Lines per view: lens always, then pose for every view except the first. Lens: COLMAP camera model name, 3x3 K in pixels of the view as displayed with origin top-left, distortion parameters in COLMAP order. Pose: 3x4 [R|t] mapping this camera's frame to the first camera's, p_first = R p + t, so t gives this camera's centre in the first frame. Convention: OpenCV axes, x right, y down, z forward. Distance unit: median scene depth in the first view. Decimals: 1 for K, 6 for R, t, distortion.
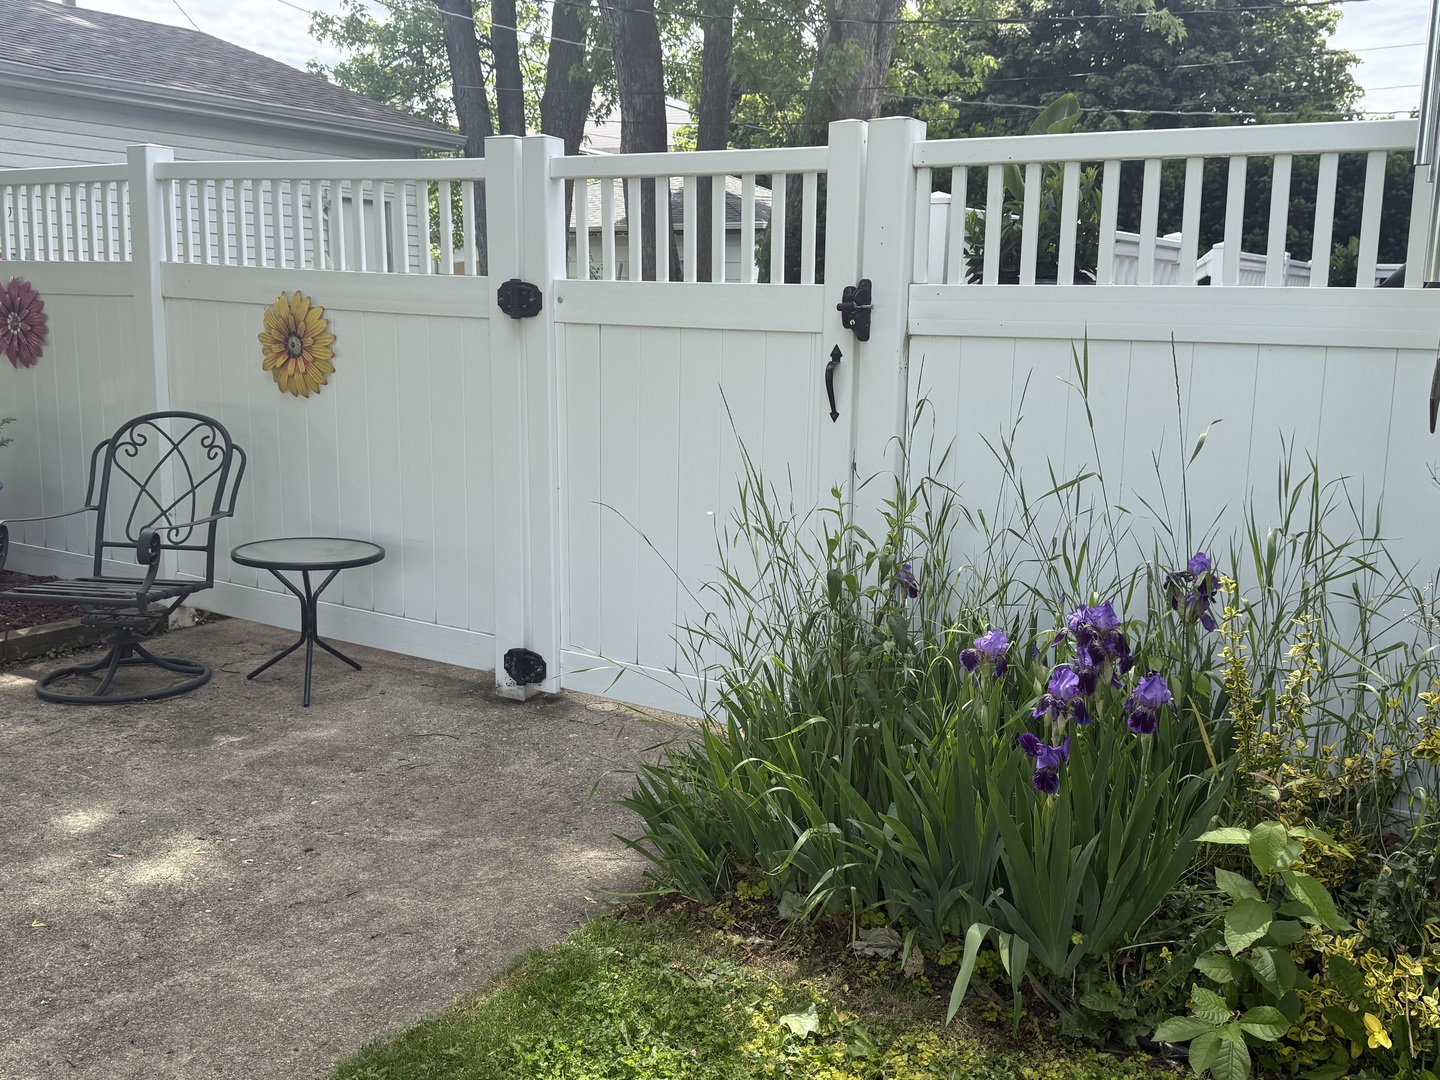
lens RADIAL K [[1317.0, 0, 721.4], [0, 1317.0, 537.3], [0, 0, 1]] dist [0.051081, 0.000000]
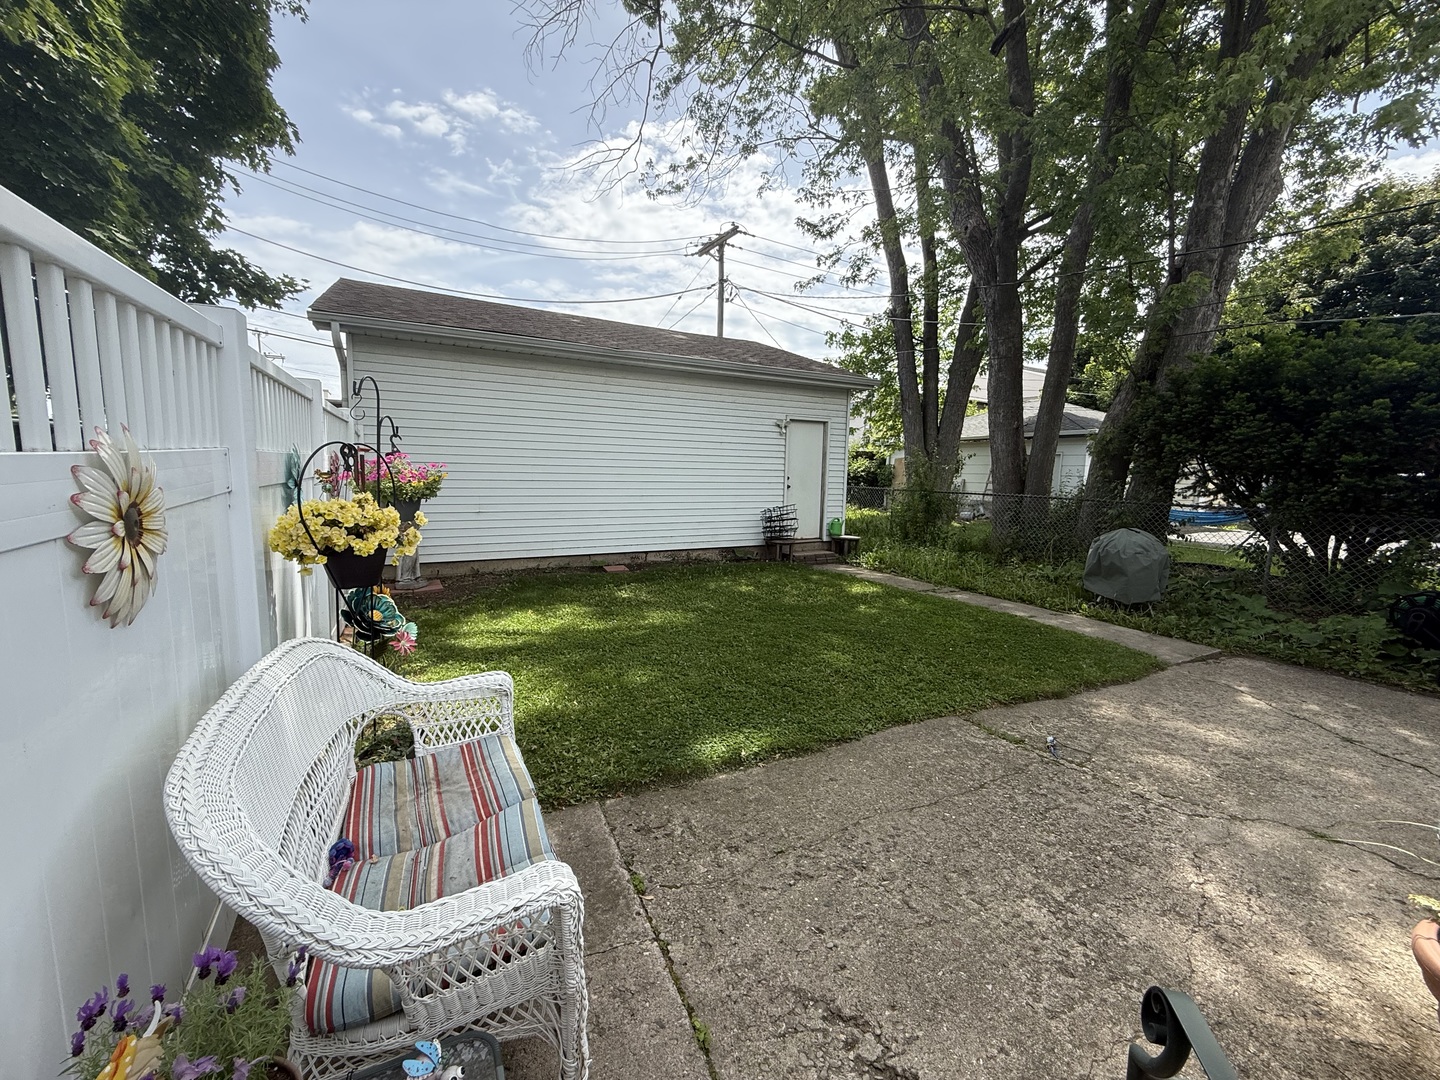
lens RADIAL K [[577.7, 0, 716.1], [0, 577.7, 541.8], [0, 0, 1]] dist [0.001779, 0.000063]
pose [[0.859559, 0.072732, -0.505835, 0.005732], [-0.102133, 0.994300, -0.030586, -0.045313], [0.500727, 0.077953, 0.862088, 0.211000]]
